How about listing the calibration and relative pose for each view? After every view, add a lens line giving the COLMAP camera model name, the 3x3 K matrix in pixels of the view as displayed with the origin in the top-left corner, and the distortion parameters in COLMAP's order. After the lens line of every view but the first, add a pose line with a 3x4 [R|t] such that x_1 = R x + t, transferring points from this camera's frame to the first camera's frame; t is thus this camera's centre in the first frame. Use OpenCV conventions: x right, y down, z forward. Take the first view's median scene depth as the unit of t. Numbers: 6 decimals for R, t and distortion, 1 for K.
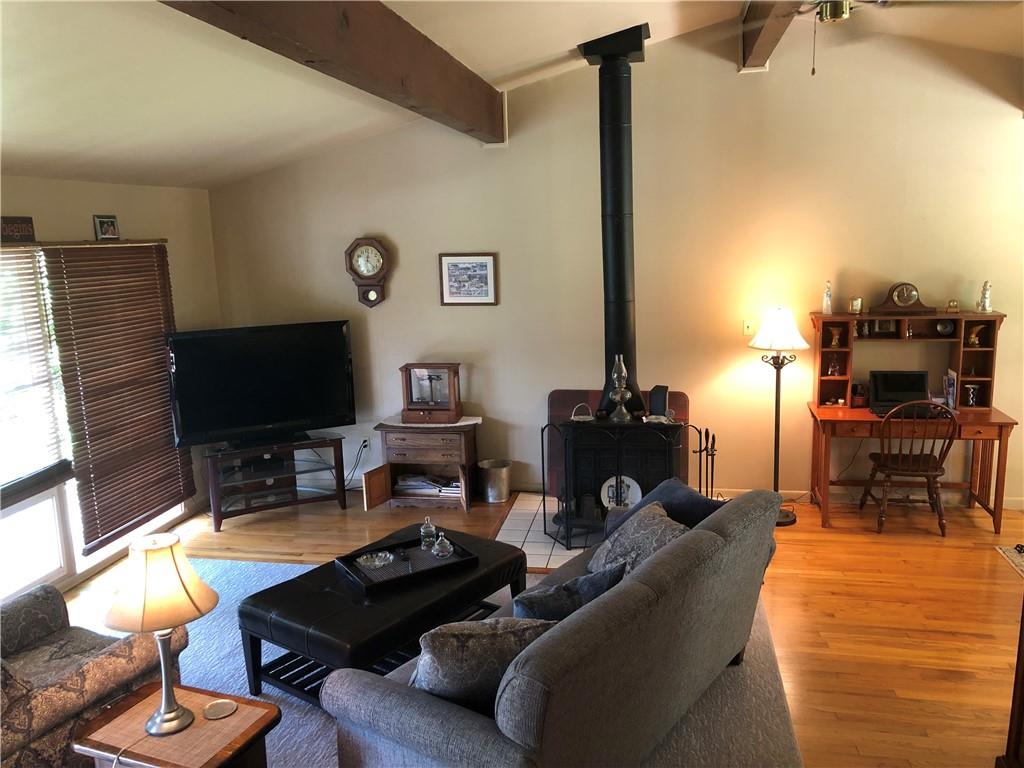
lens RADIAL K [[840.6, 0, 503.5], [0, 840.6, 388.9], [0, 0, 1]] dist [0.007075, 0.011783]
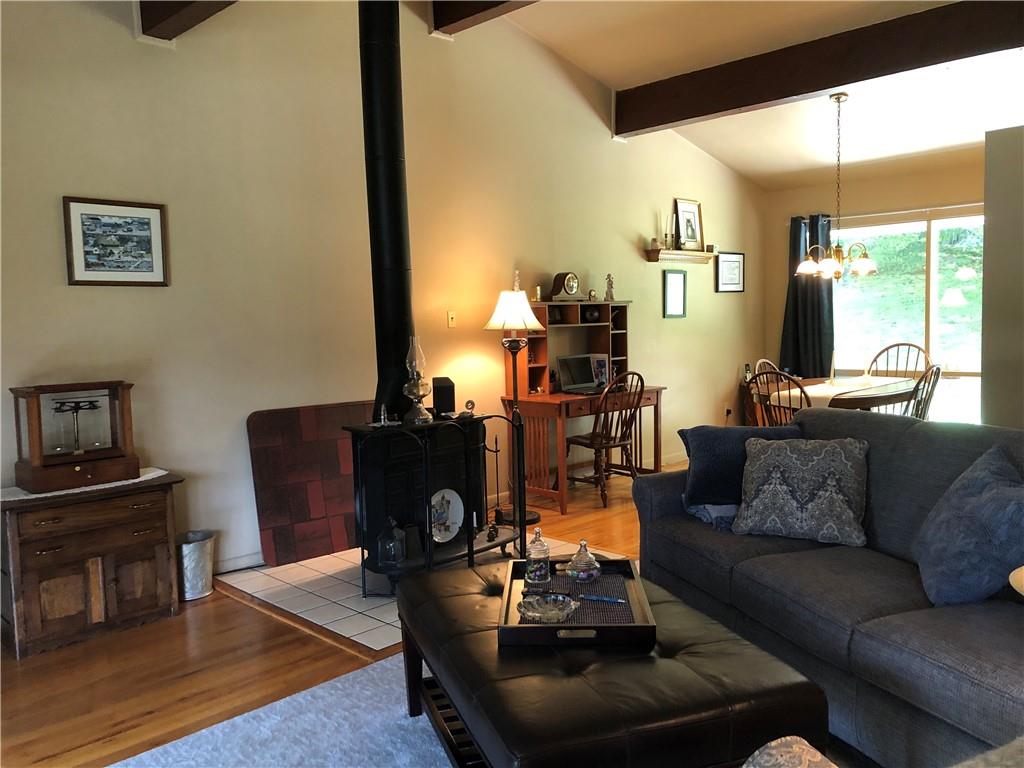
lens RADIAL K [[840.6, 0, 505.7], [0, 840.6, 382.0], [0, 0, 1]] dist [0.007075, 0.011783]
pose [[0.549102, -0.046597, 0.834455, -0.449702], [0.160136, 0.985811, -0.050327, 0.050532], [-0.820270, 0.161261, 0.548773, 0.499946]]
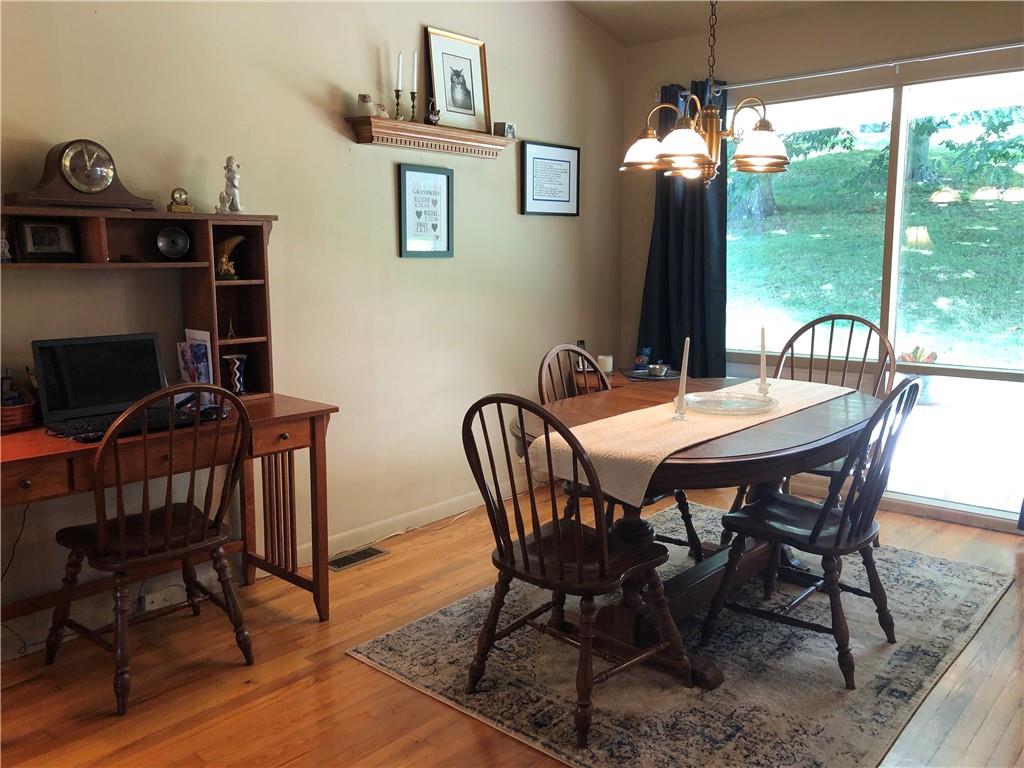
lens RADIAL K [[840.6, 0, 510.2], [0, 840.6, 374.2], [0, 0, 1]] dist [0.007075, 0.011783]
pose [[0.497797, -0.088486, 0.862768, 0.186882], [0.144816, 0.989296, 0.017908, 0.023005], [-0.855118, 0.116028, 0.505283, 0.582761]]
